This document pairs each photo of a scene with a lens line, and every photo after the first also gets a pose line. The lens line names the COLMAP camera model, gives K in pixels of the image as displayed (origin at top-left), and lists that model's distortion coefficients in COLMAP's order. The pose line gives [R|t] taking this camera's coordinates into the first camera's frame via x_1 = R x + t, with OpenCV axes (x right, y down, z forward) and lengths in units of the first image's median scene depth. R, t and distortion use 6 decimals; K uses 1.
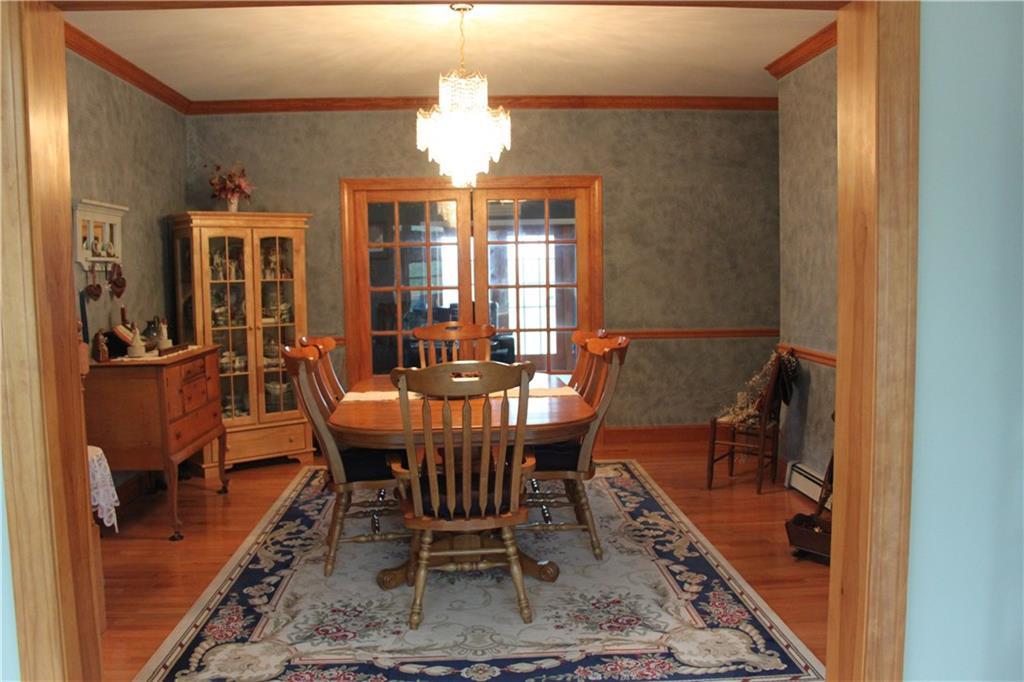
lens RADIAL K [[844.4, 0, 512.0], [0, 844.4, 341.0], [0, 0, 1]] dist [-0.104179, -0.000342]
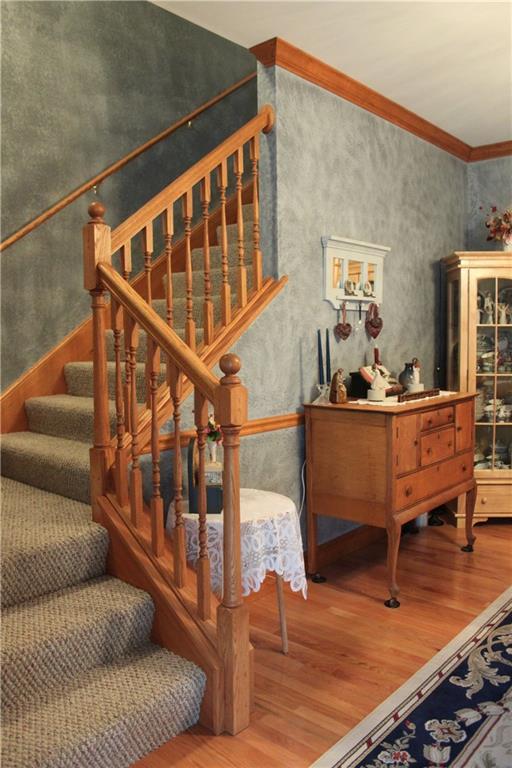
lens RADIAL K [[621.9, 0, 256.0], [0, 621.9, 384.0], [0, 0, 1]] dist [-0.159565, 0.125188]
pose [[0.708690, 0.062804, -0.702719, -0.054335], [-0.058497, 0.997831, 0.030185, -0.011856], [0.703091, 0.019715, 0.710827, 0.375846]]
